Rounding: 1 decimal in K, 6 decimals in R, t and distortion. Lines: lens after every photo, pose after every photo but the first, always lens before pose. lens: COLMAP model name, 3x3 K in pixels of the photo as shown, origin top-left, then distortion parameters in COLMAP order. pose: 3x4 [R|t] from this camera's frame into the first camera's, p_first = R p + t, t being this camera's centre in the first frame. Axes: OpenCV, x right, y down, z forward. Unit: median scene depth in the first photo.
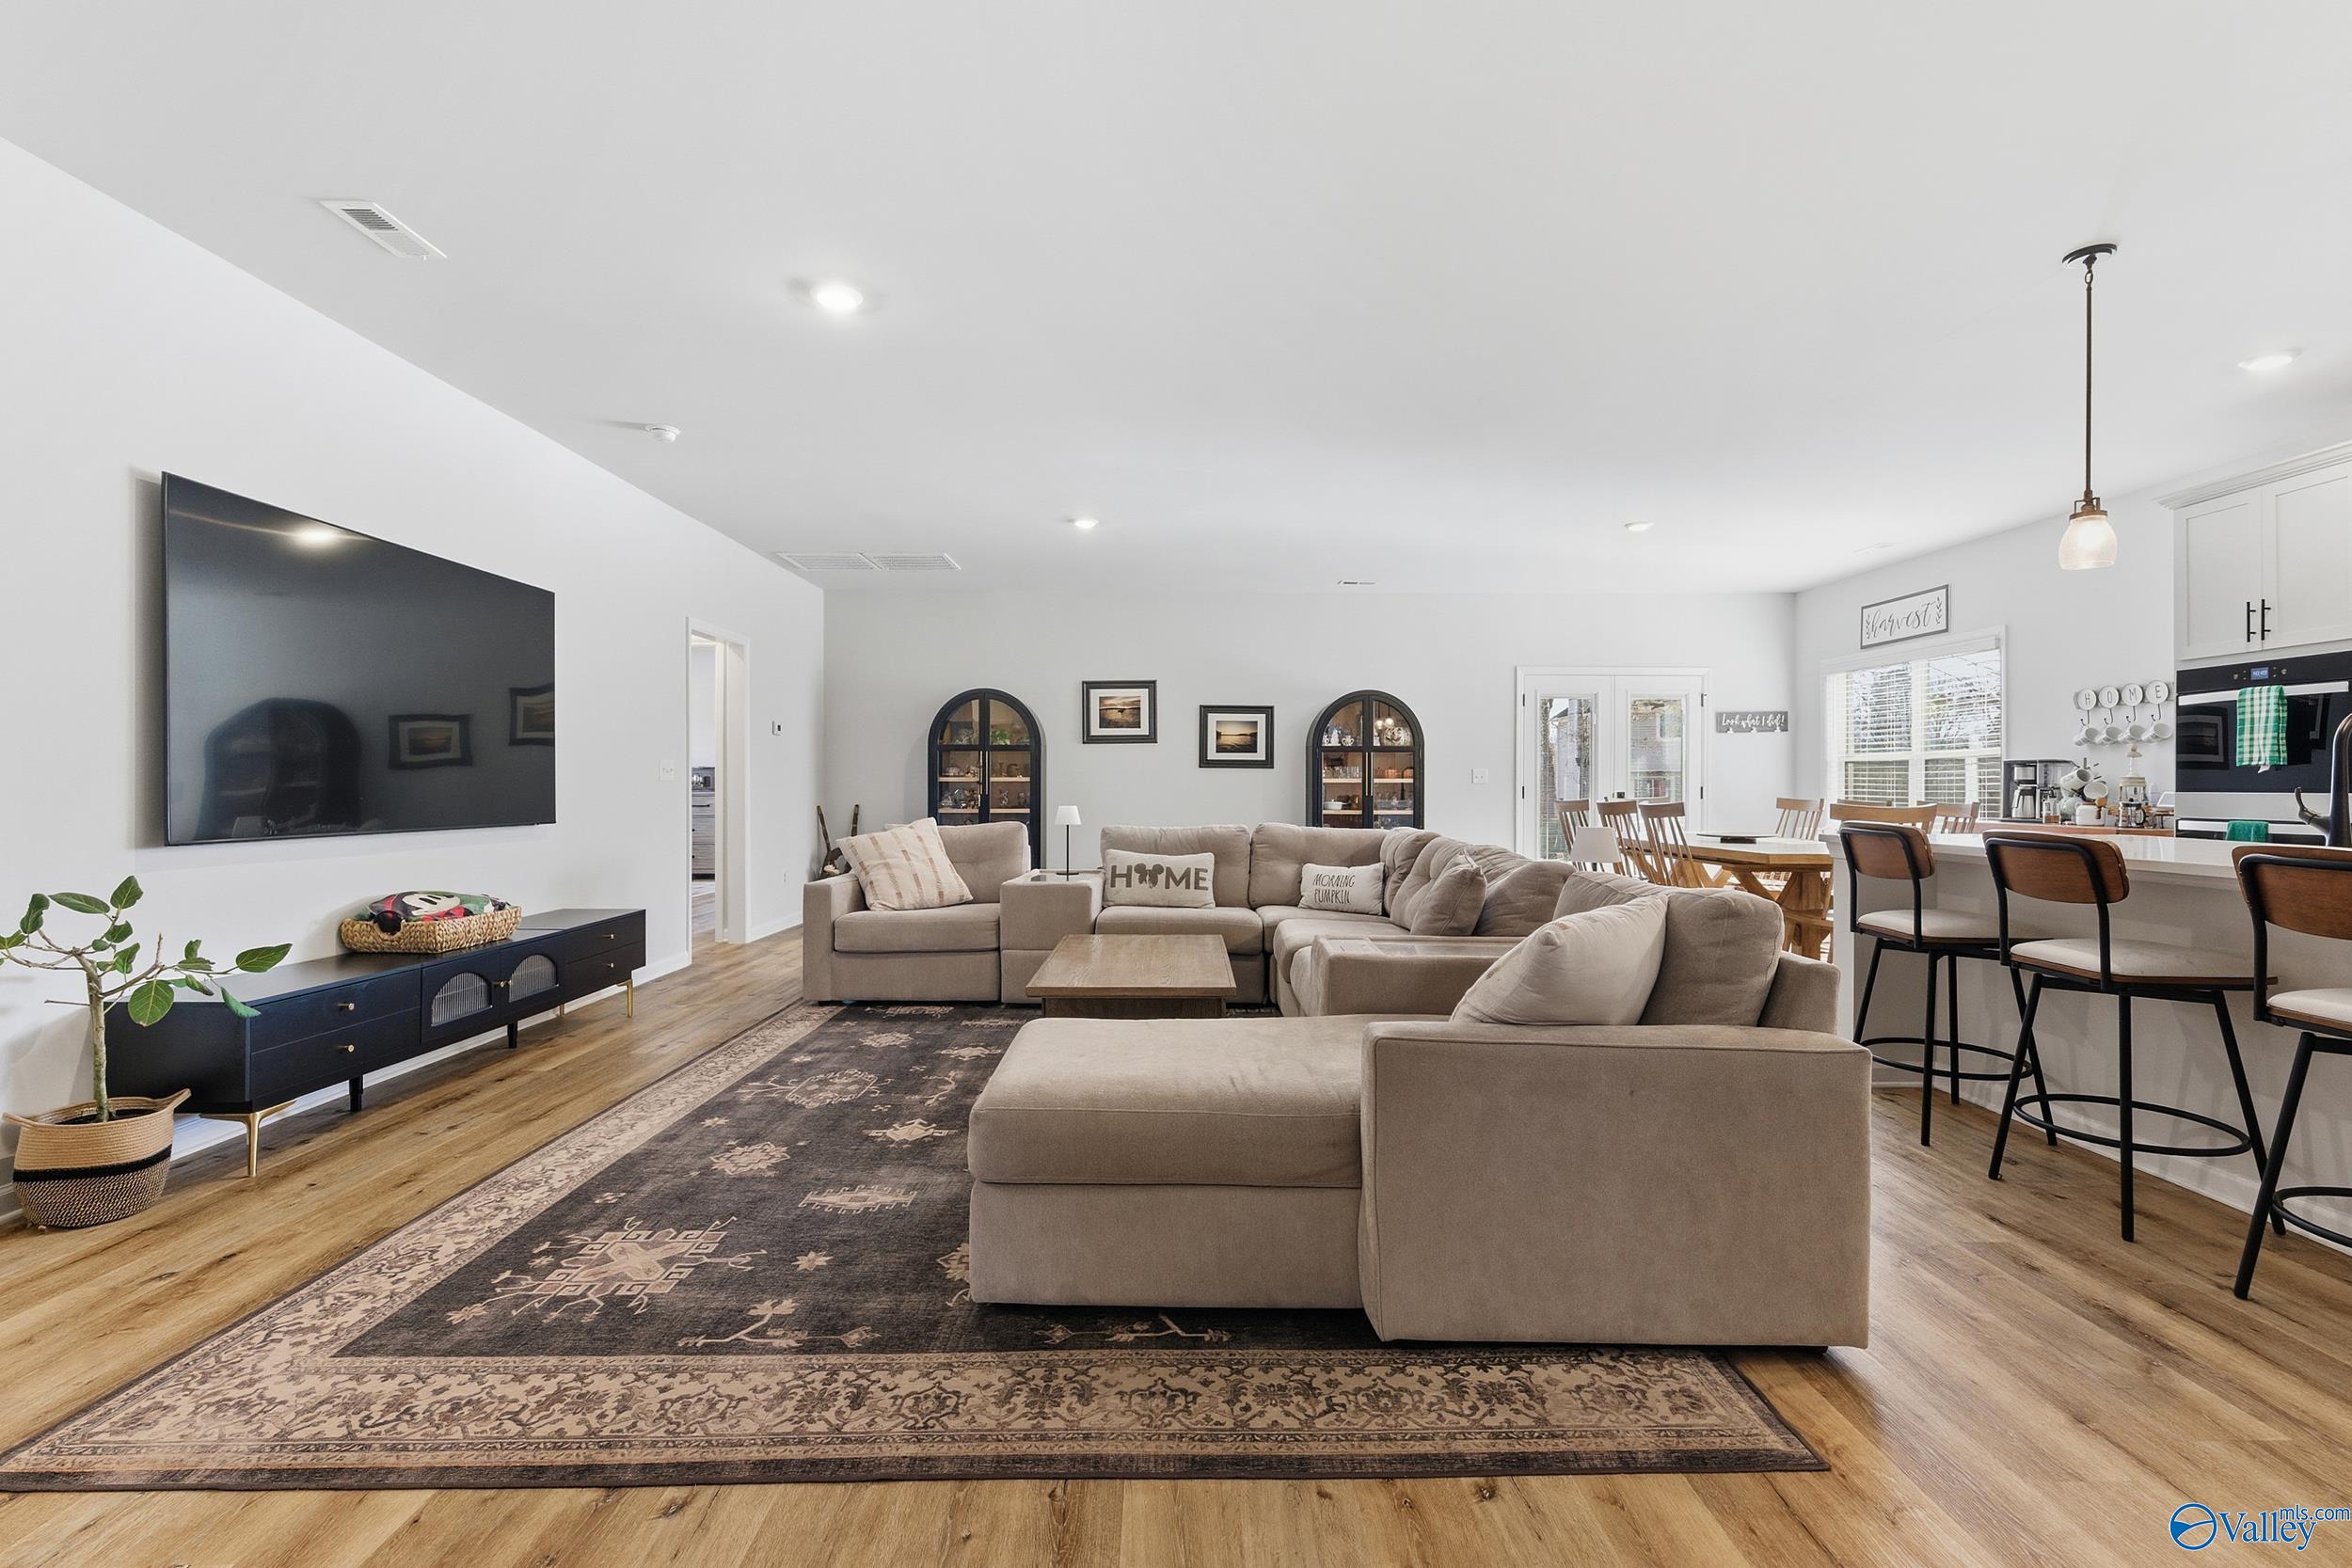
lens RADIAL K [[1068.6, 0, 1178.7], [0, 1068.6, 785.2], [0, 0, 1]] dist [-0.001174, 0.003850]
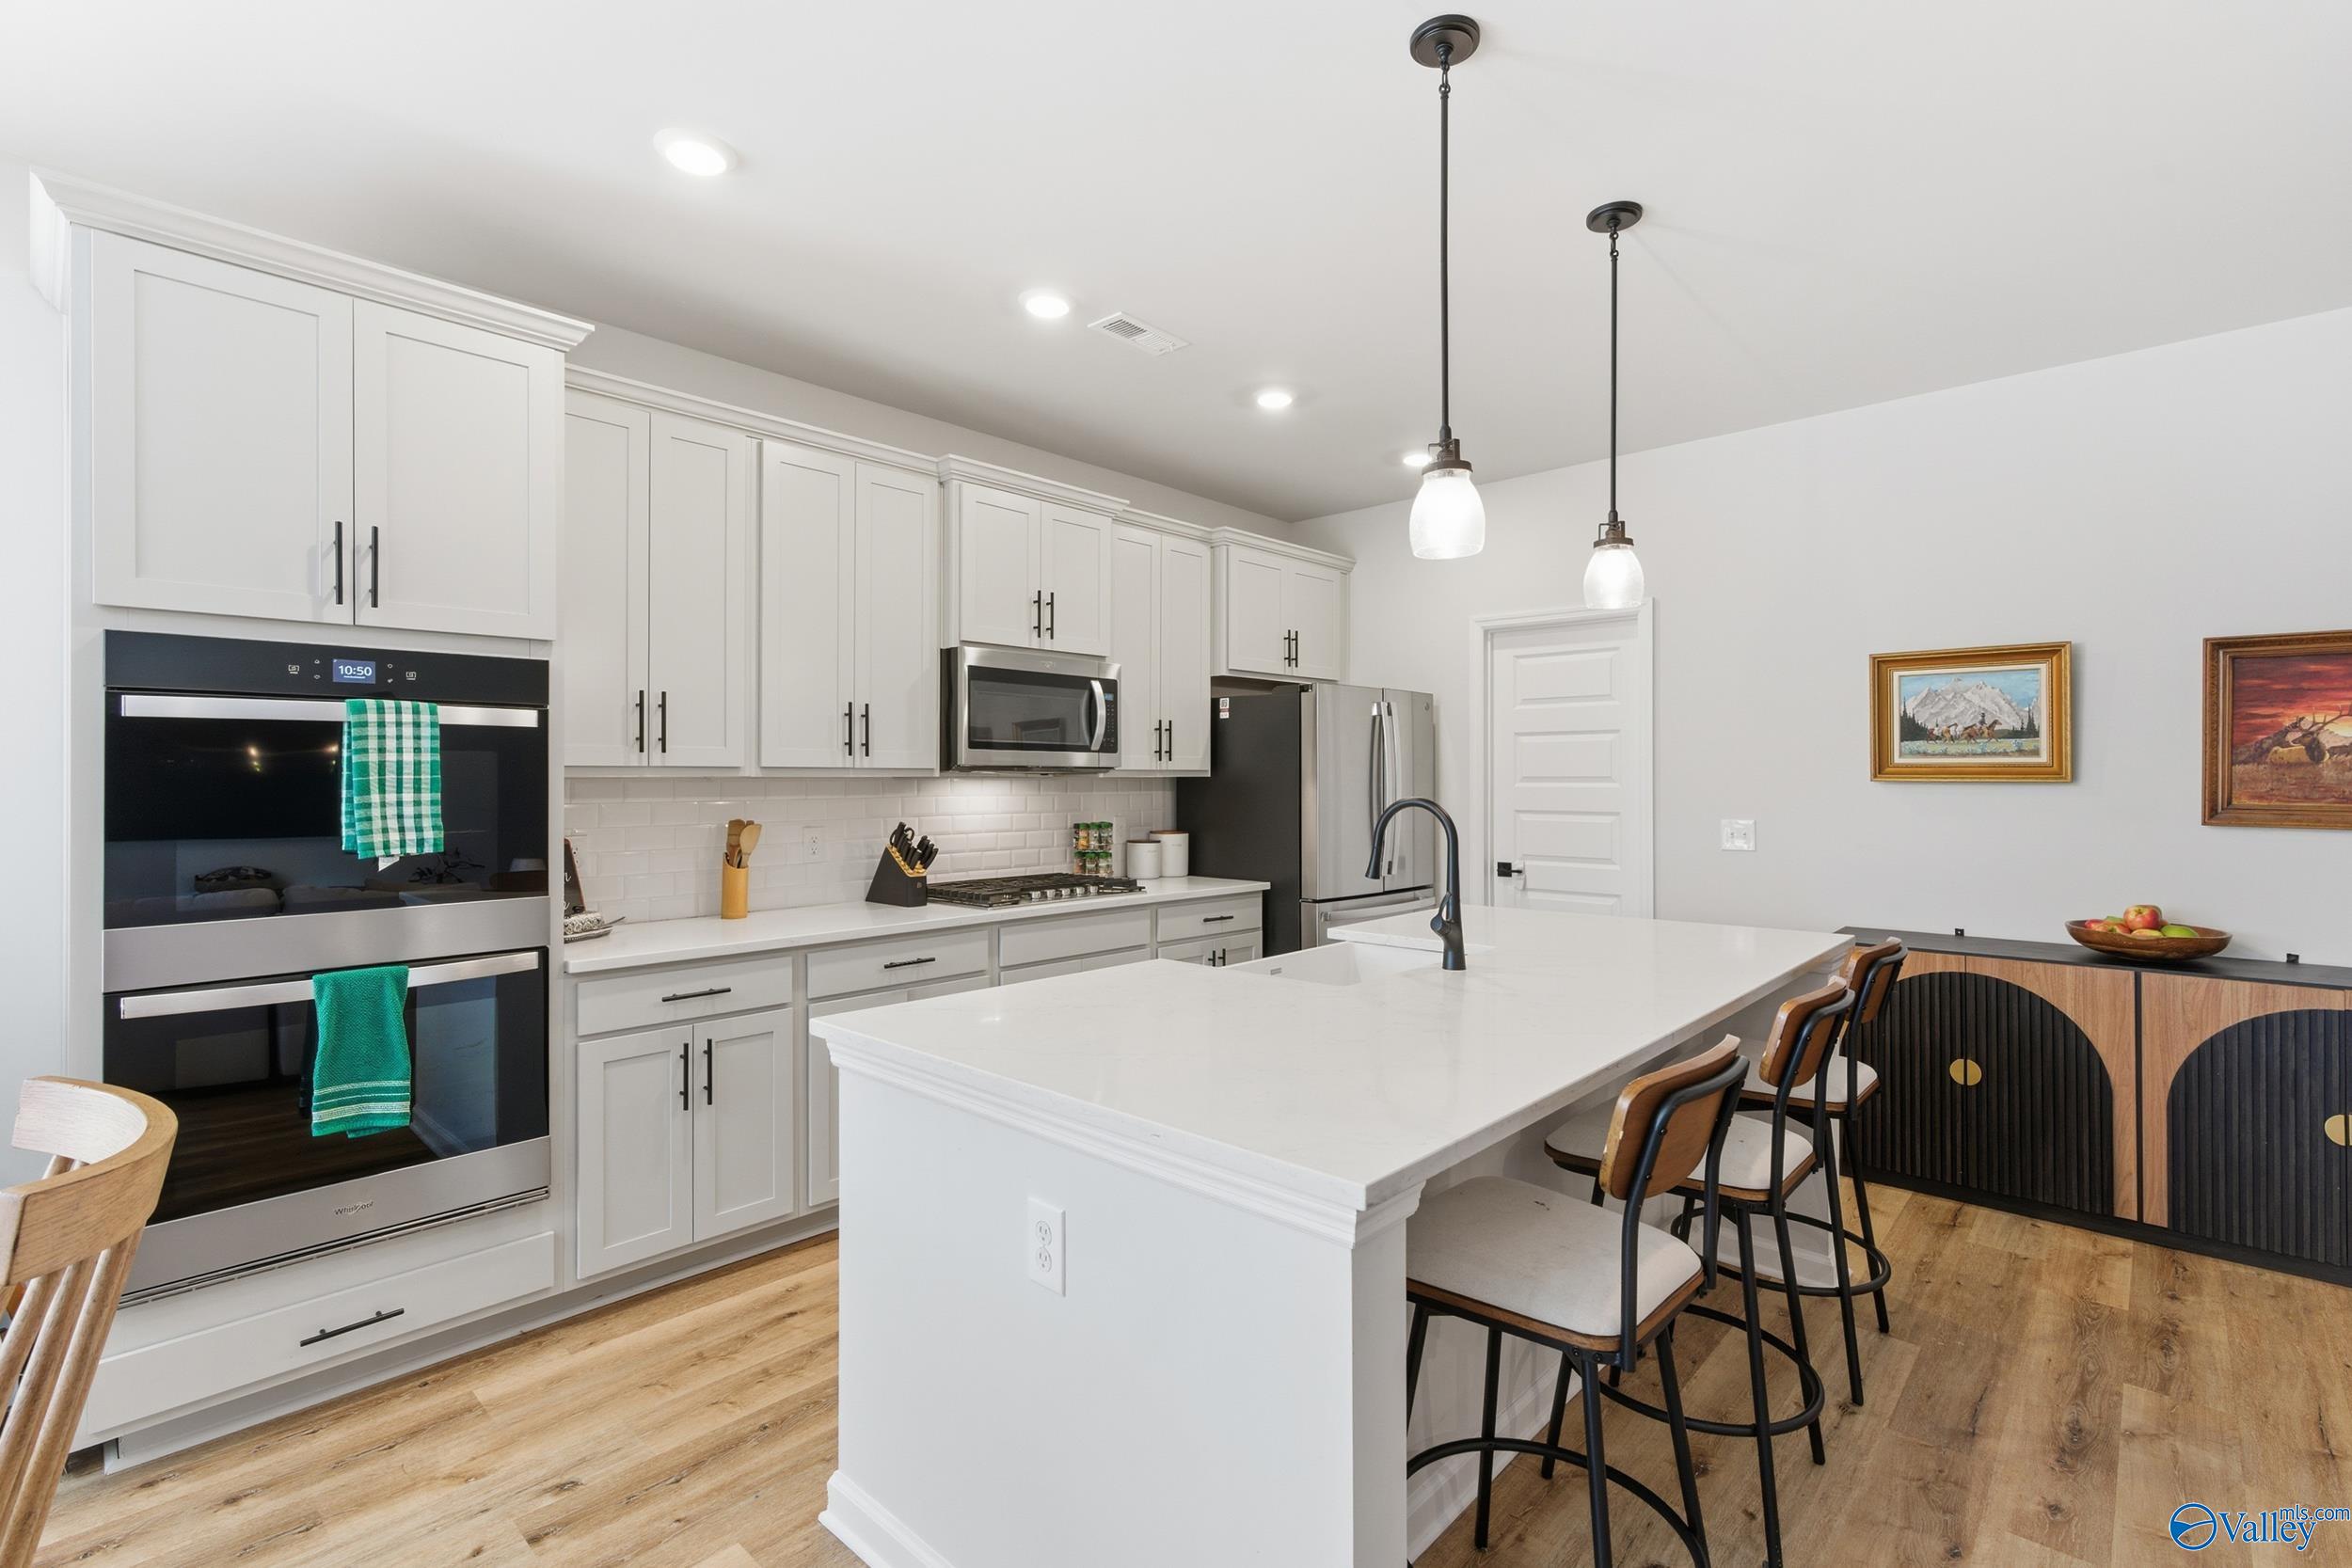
lens RADIAL K [[1068.6, 0, 1179.8], [0, 1068.6, 760.5], [0, 0, 1]] dist [-0.001174, 0.003850]
pose [[-0.727646, 0.007858, 0.685908, 0.278921], [-0.001559, 0.999913, -0.013109, -0.041295], [-0.685952, -0.010608, -0.727570, 0.799153]]
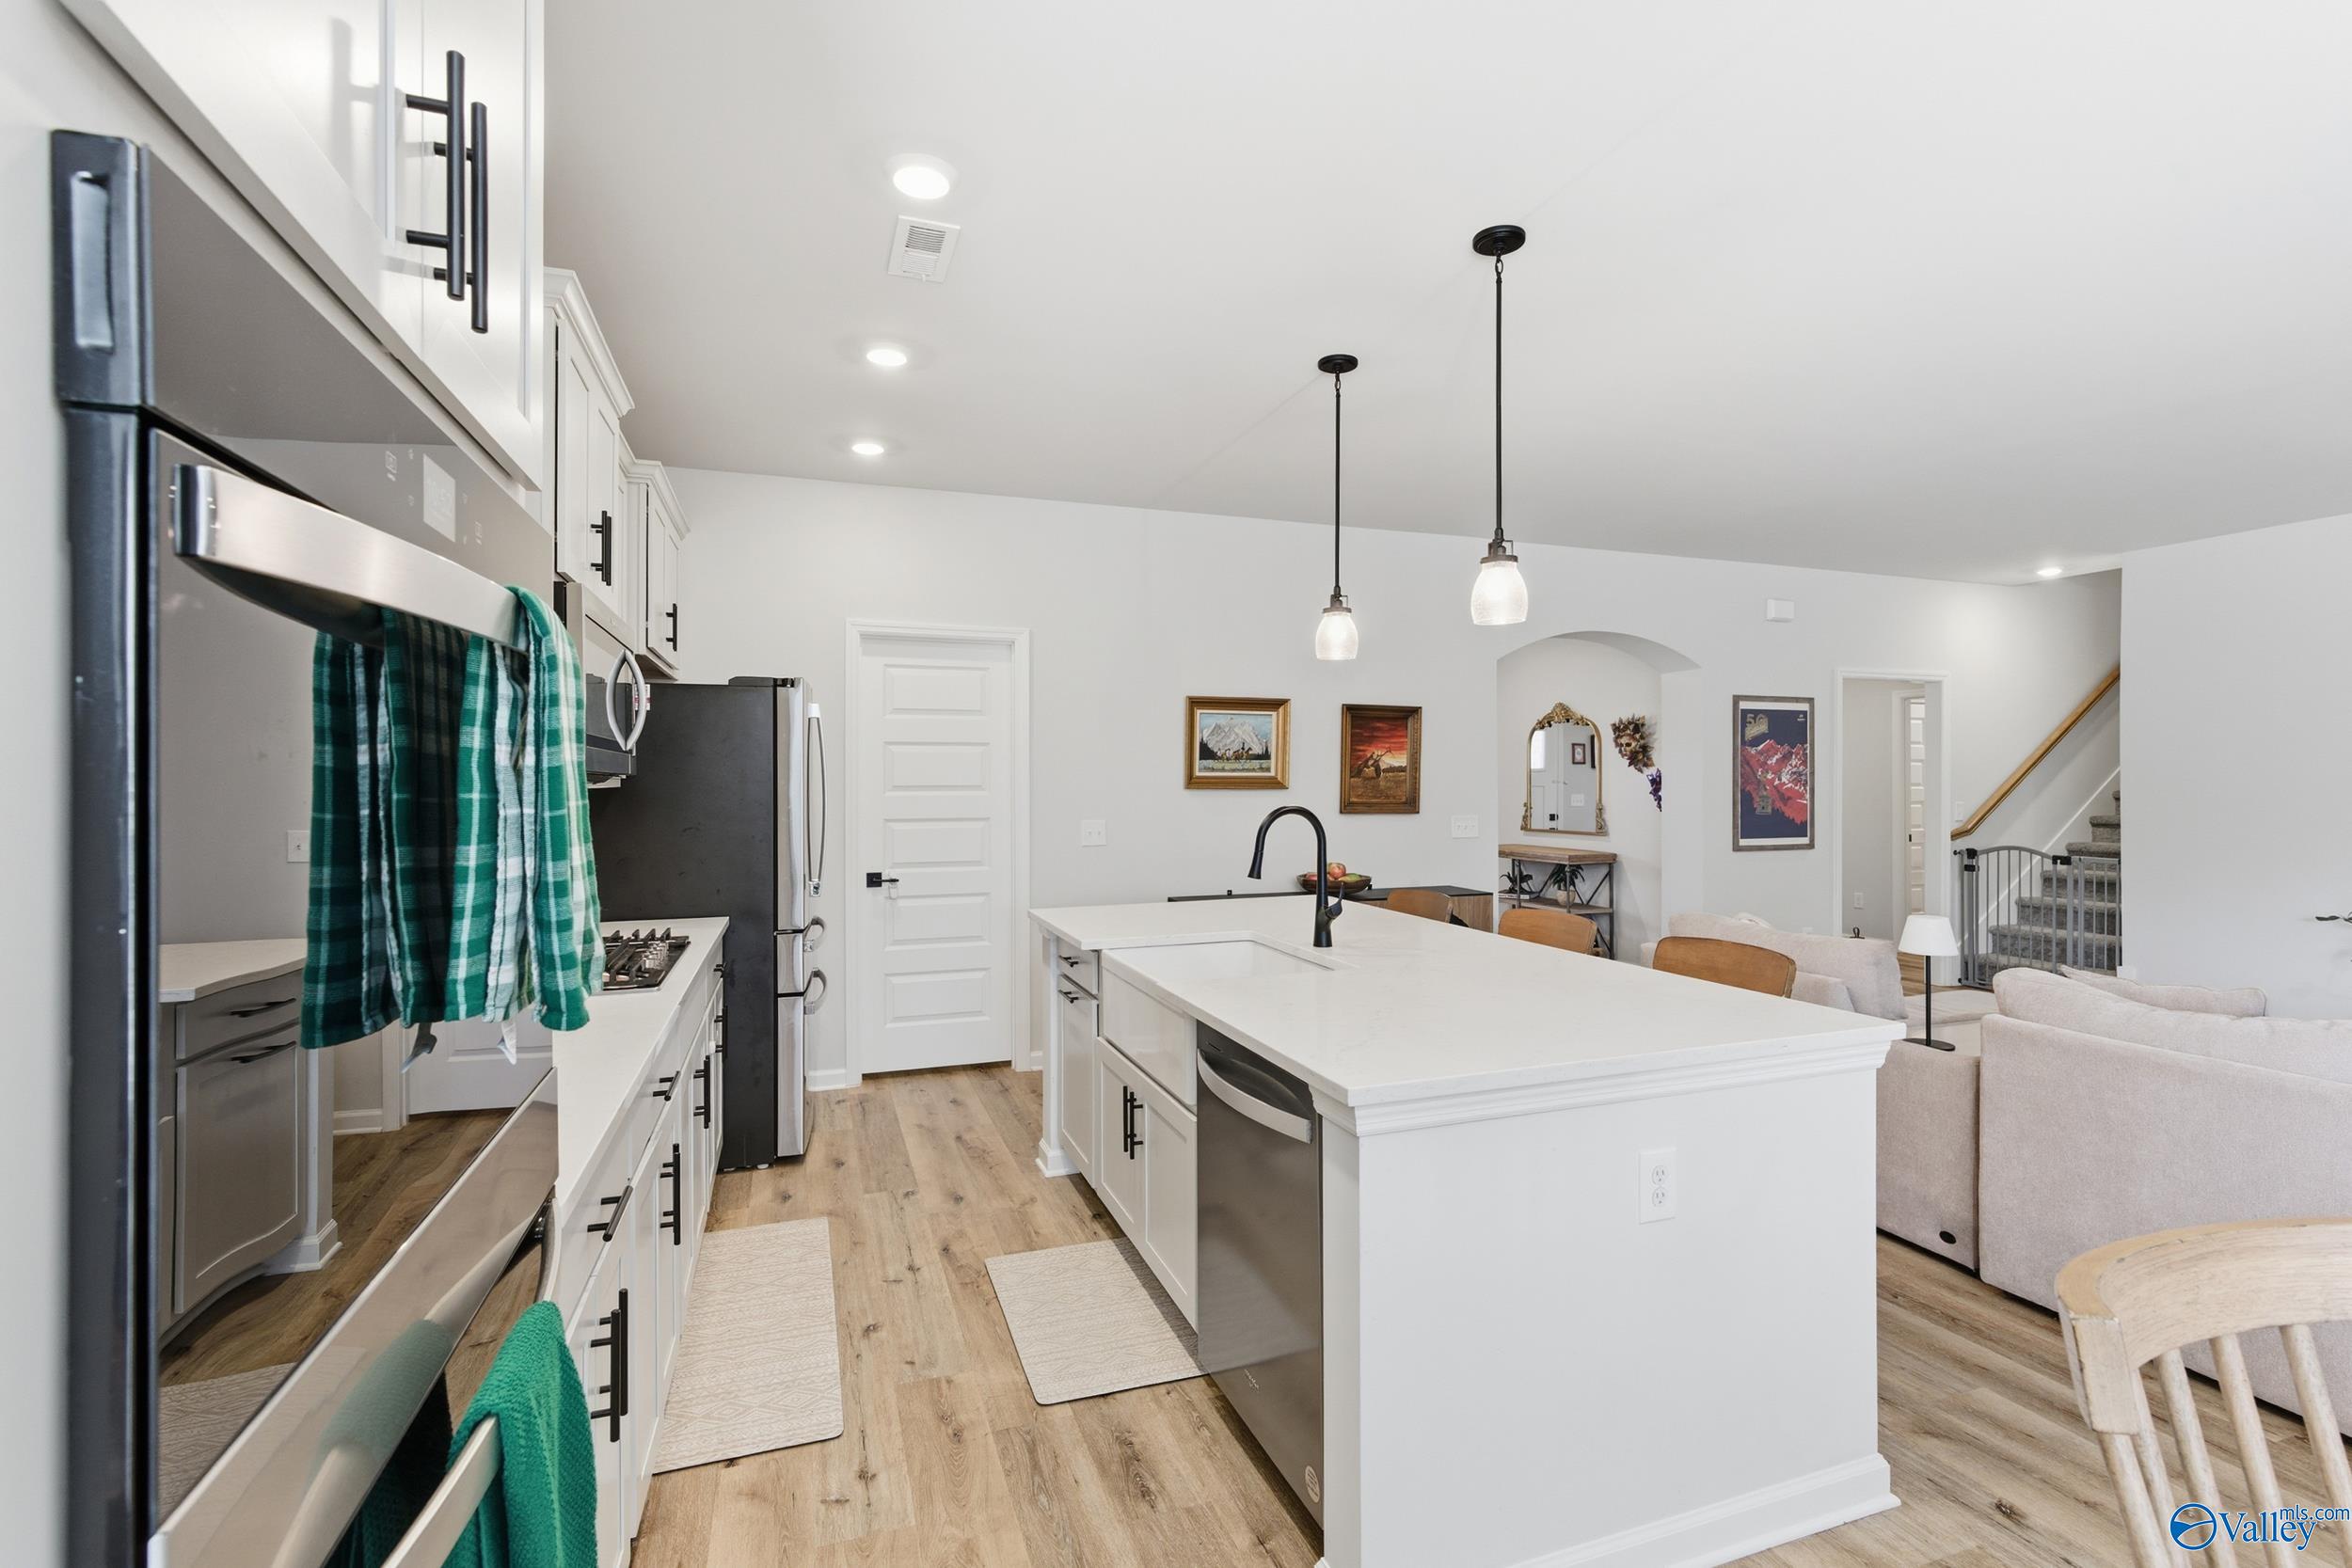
lens RADIAL K [[1068.6, 0, 1177.8], [0, 1068.6, 780.9], [0, 0, 1]] dist [-0.001174, 0.003850]
pose [[-0.945559, -0.001549, -0.325448, 0.695421], [-0.001117, 0.999998, -0.001516, -0.043029], [0.325450, -0.001070, -0.945559, 0.874221]]
